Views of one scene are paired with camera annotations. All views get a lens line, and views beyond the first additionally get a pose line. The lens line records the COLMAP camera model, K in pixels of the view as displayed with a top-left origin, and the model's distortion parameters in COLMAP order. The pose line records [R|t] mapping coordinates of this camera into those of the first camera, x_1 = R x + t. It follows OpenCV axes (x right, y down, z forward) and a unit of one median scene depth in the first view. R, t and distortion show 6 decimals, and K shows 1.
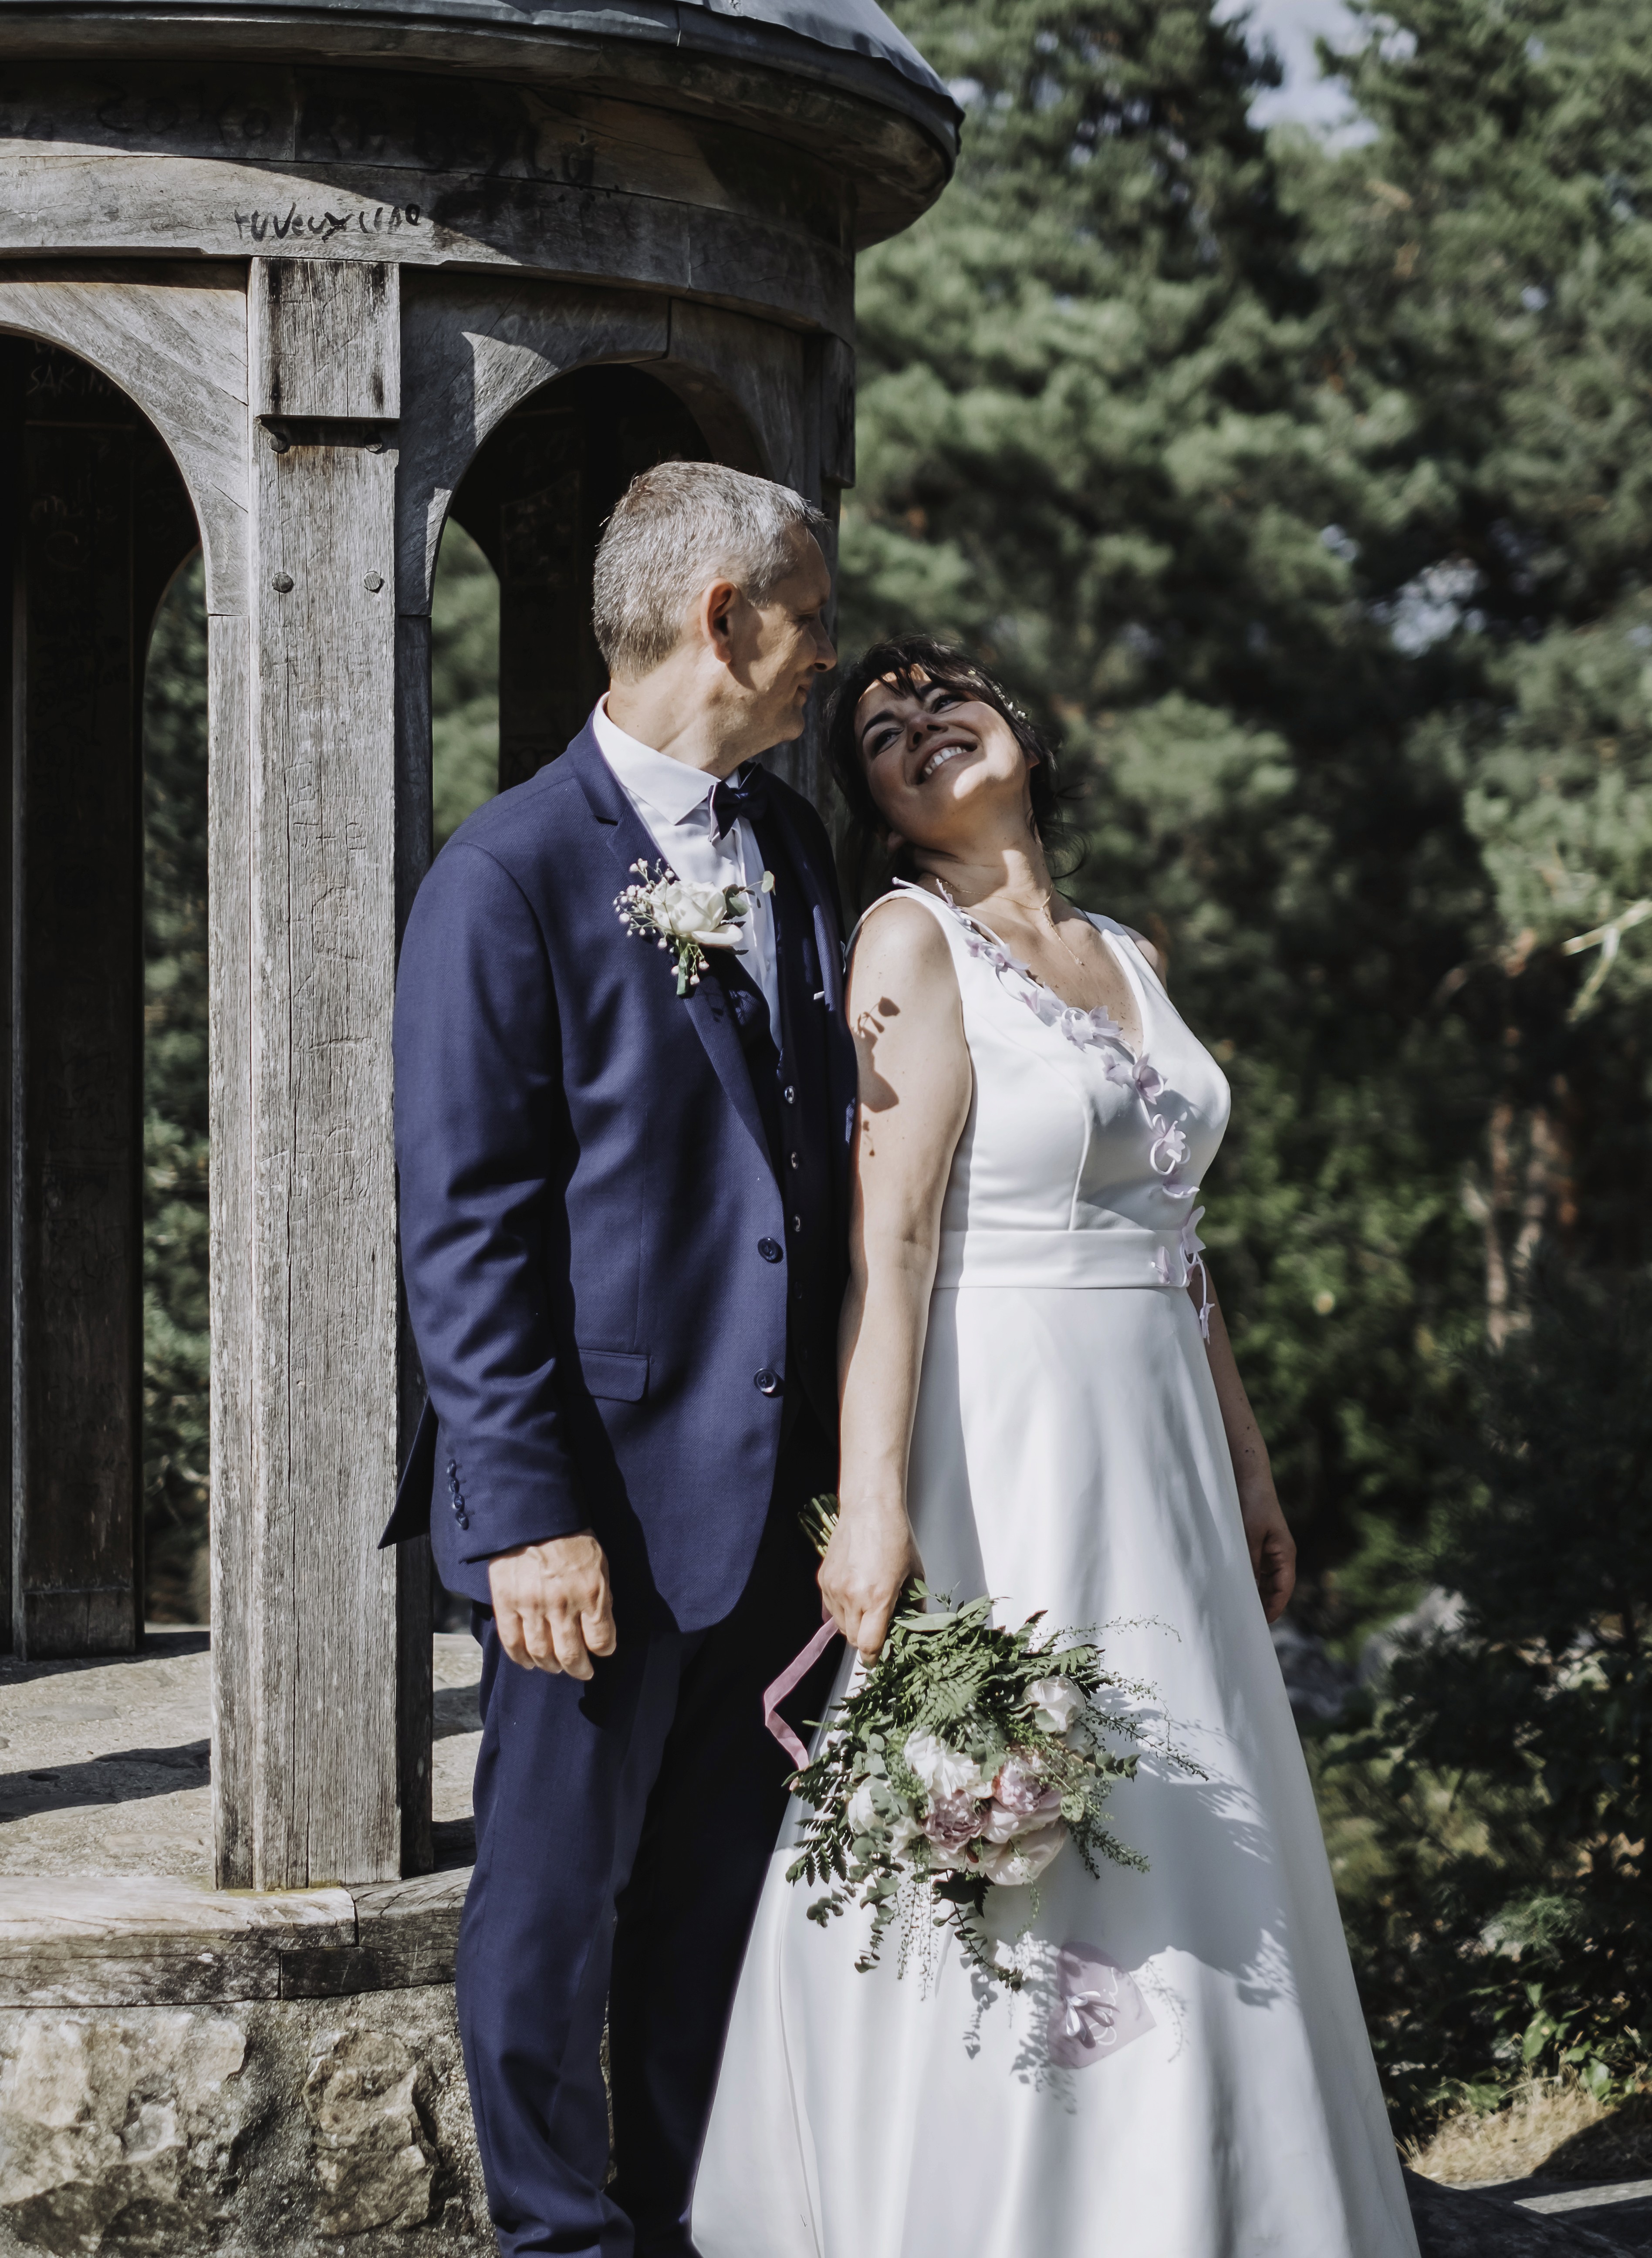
lens RADIAL K [[3603.1, 0, 821.3], [0, 3603.1, 1065.4], [0, 0, 1]] dist [0.031295, 0.140912]
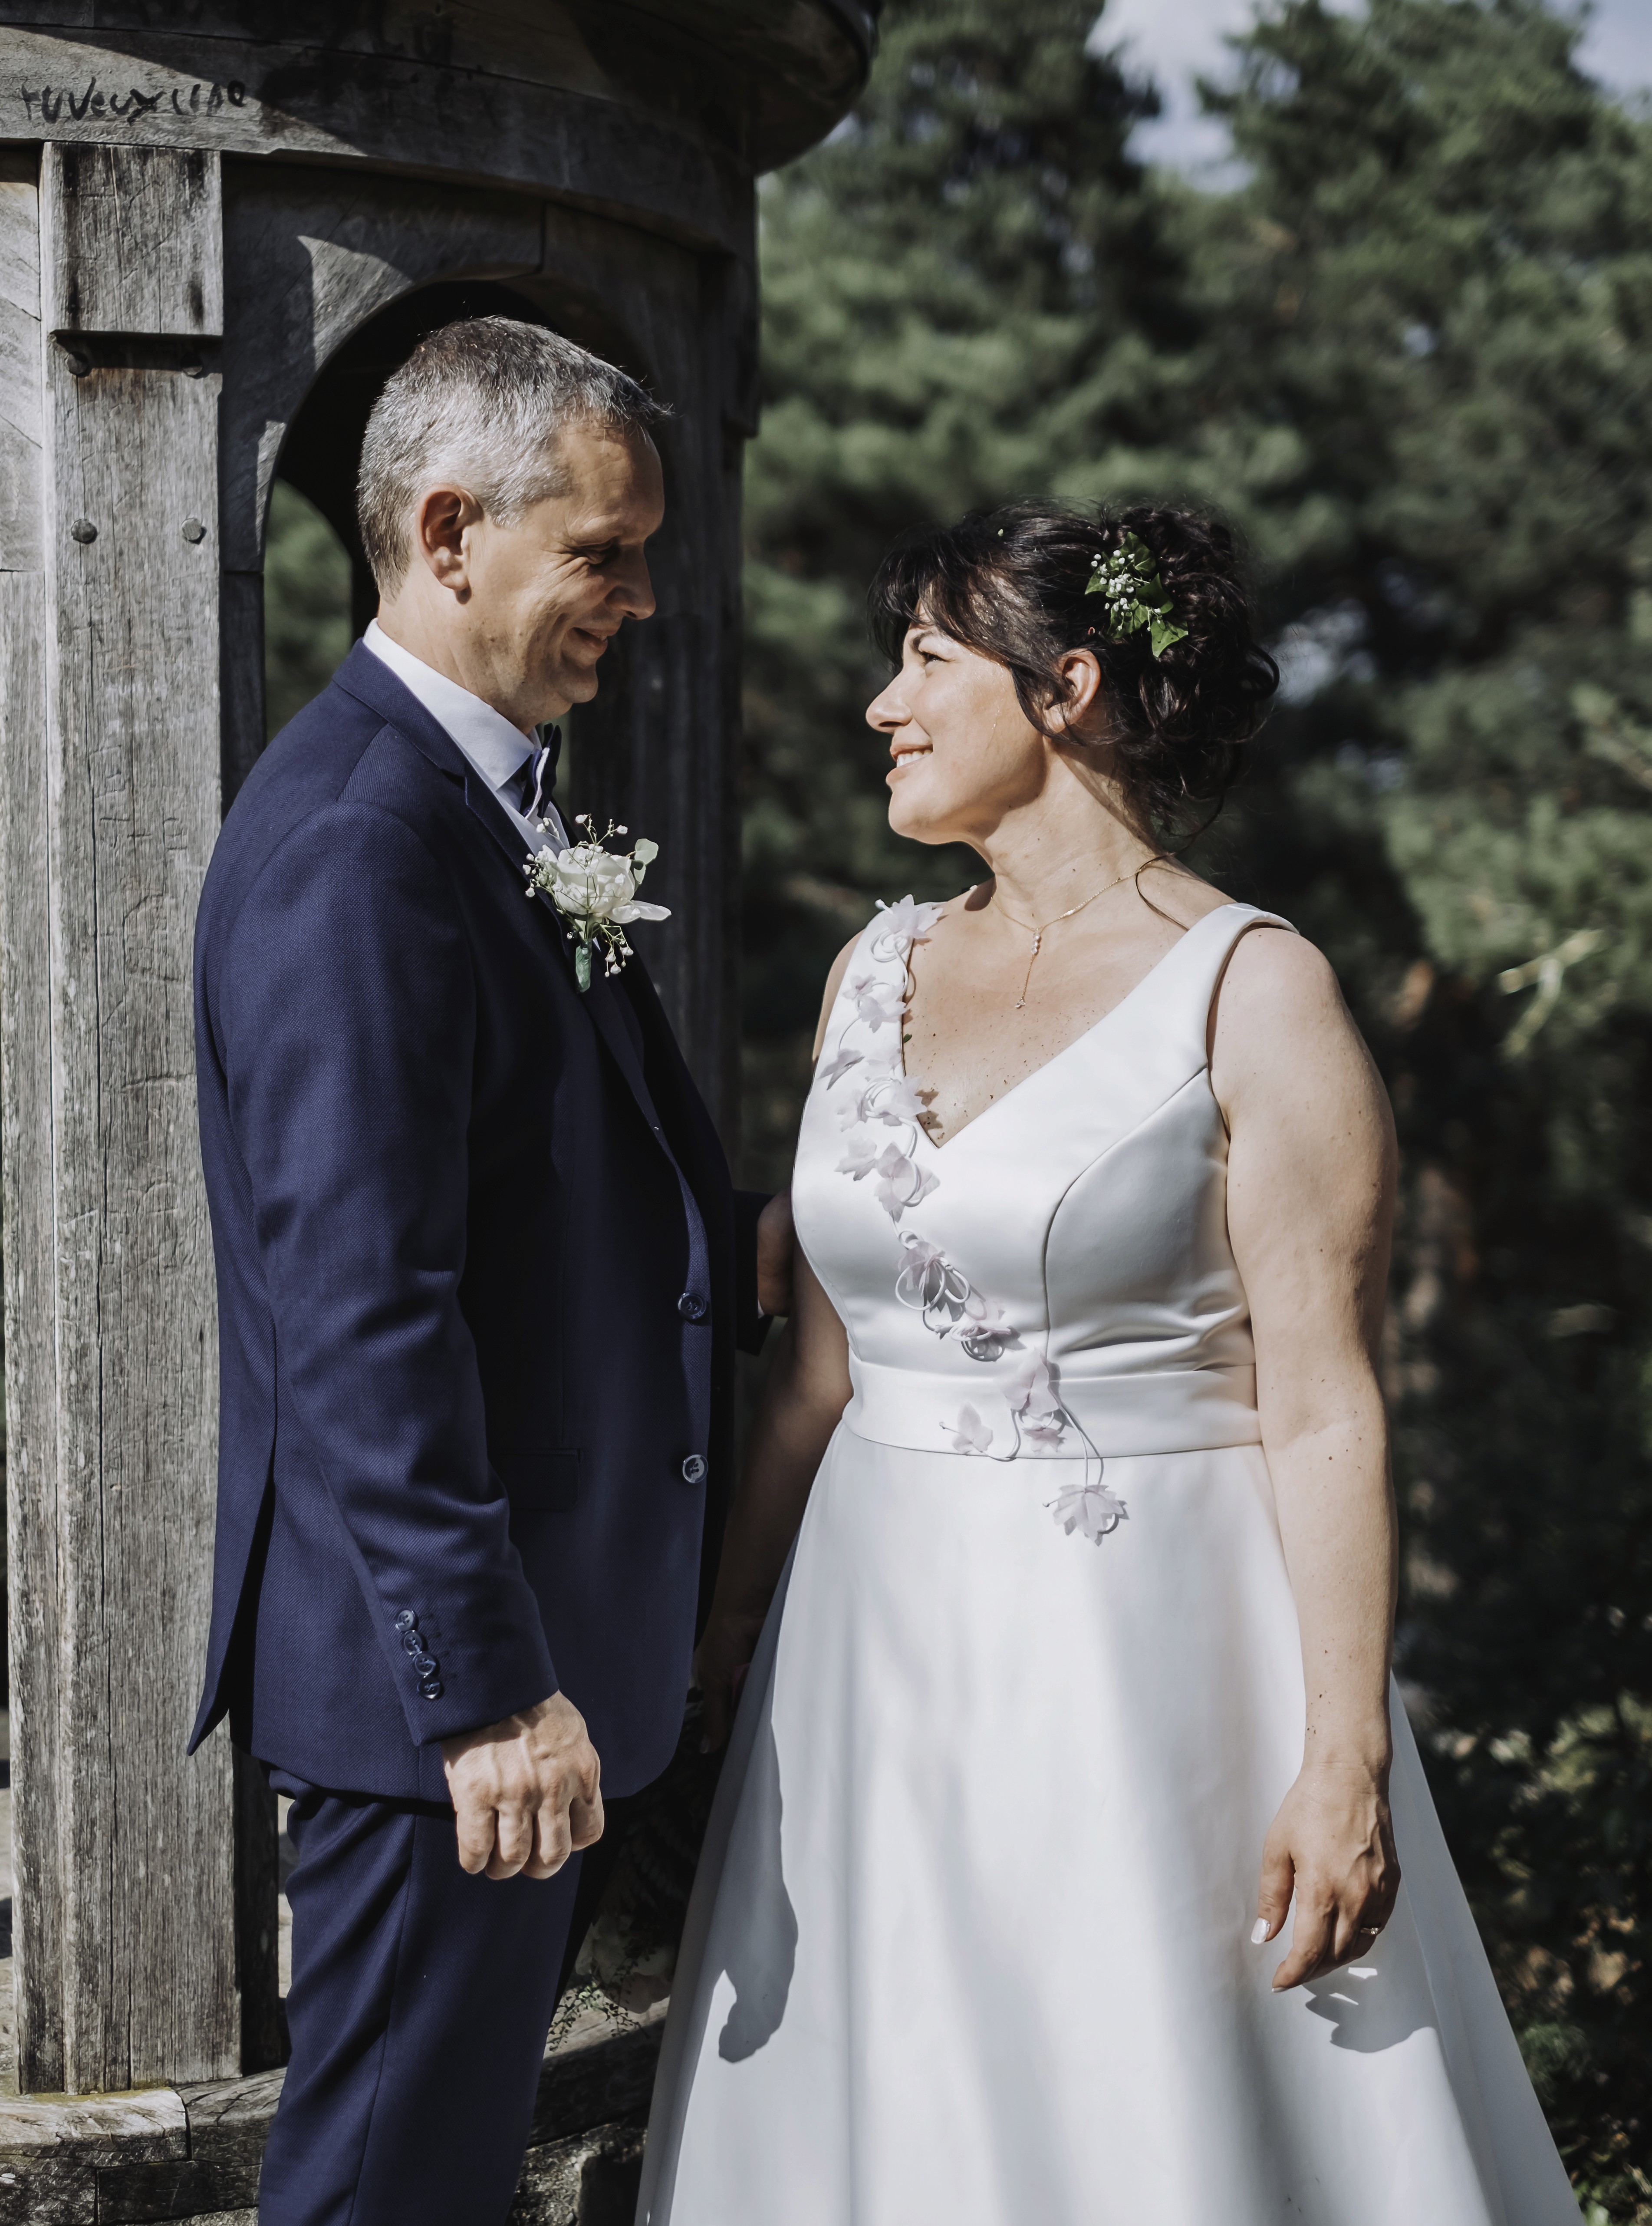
lens RADIAL K [[3683.0, 0, 831.1], [0, 3683.0, 1119.3], [0, 0, 1]] dist [-0.011179, 0.100470]
pose [[0.999331, -0.010026, 0.035159, -0.007309], [0.010074, 0.999949, -0.001194, 0.005282], [-0.035145, 0.001548, 0.999381, 0.138059]]
